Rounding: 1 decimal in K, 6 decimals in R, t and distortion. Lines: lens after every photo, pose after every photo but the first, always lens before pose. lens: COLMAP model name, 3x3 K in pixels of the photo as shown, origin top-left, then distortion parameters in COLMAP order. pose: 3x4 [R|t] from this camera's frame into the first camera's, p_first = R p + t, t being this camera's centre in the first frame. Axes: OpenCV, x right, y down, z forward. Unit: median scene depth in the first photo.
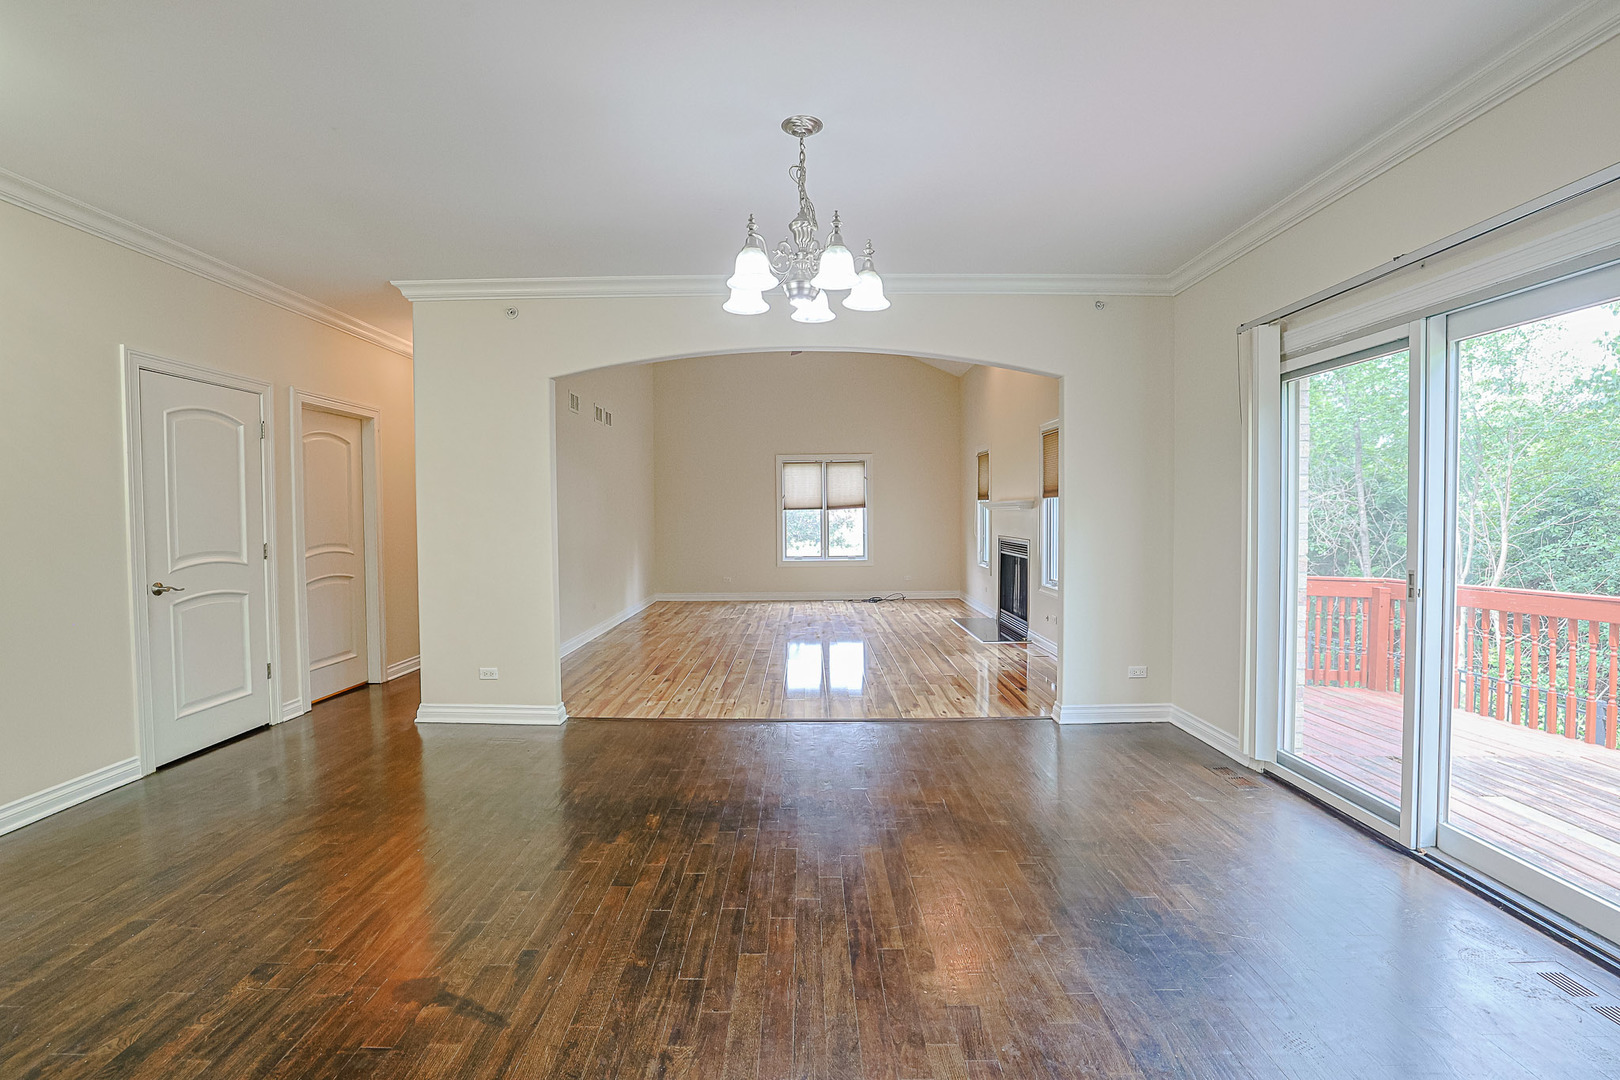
lens RADIAL K [[739.8, 0, 794.4], [0, 739.8, 535.1], [0, 0, 1]] dist [-0.022819, 0.009072]
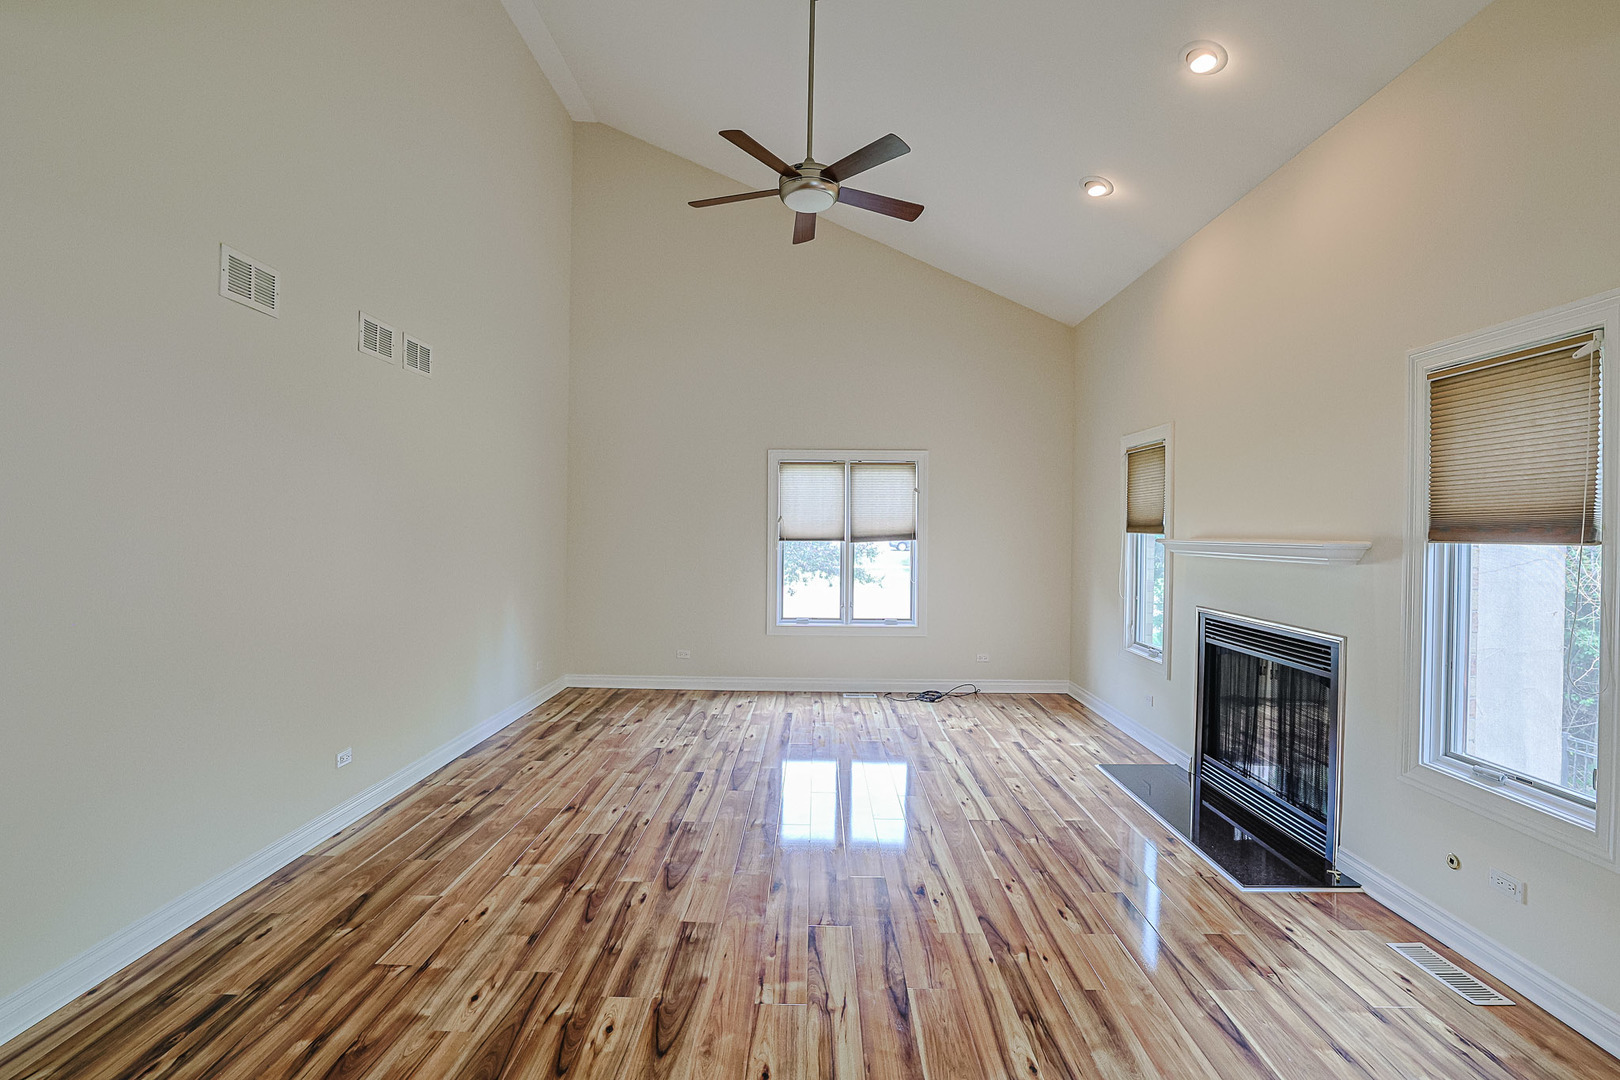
lens RADIAL K [[739.8, 0, 803.6], [0, 739.8, 535.1], [0, 0, 1]] dist [-0.022819, 0.009072]
pose [[0.999828, 0.018476, -0.001274, 0.006228], [-0.018501, 0.999553, -0.023504, -0.025641], [0.000839, 0.023524, 0.999723, 0.409809]]
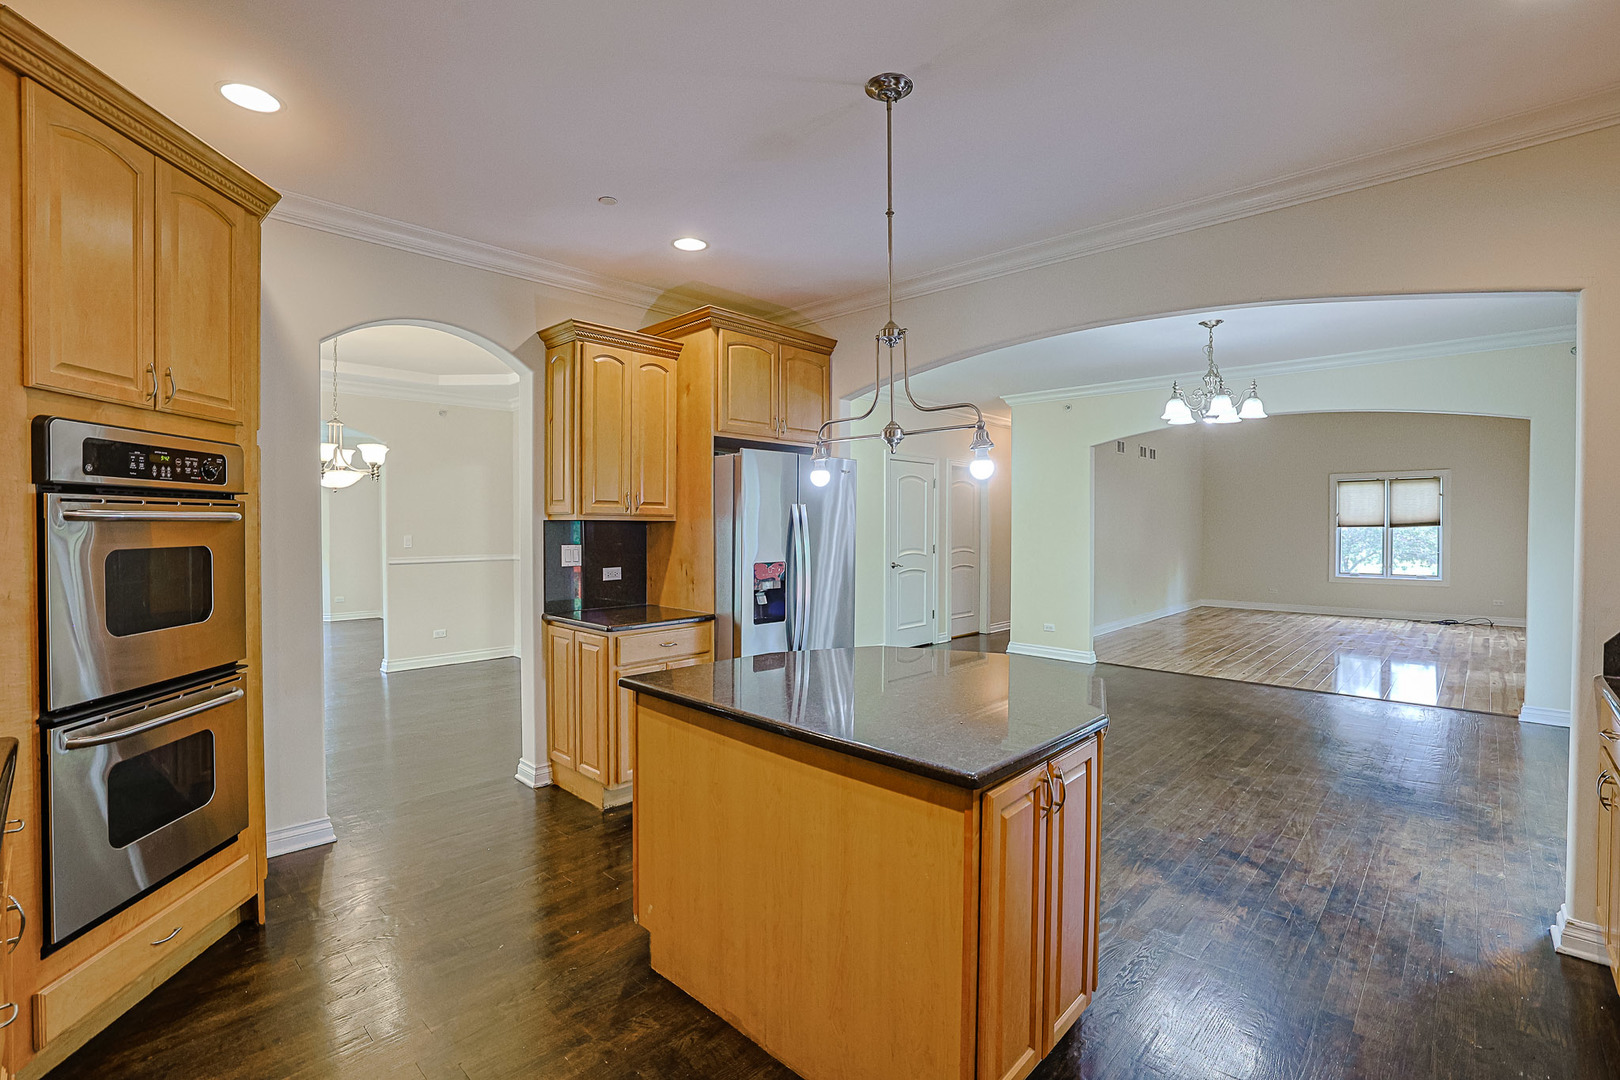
lens RADIAL K [[739.8, 0, 814.7], [0, 739.8, 537.8], [0, 0, 1]] dist [-0.022819, 0.009072]
pose [[0.744731, 0.020995, -0.667034, 0.128510], [-0.027797, 0.999613, 0.000428, 0.000785], [0.666785, 0.018223, 0.745027, -0.256124]]
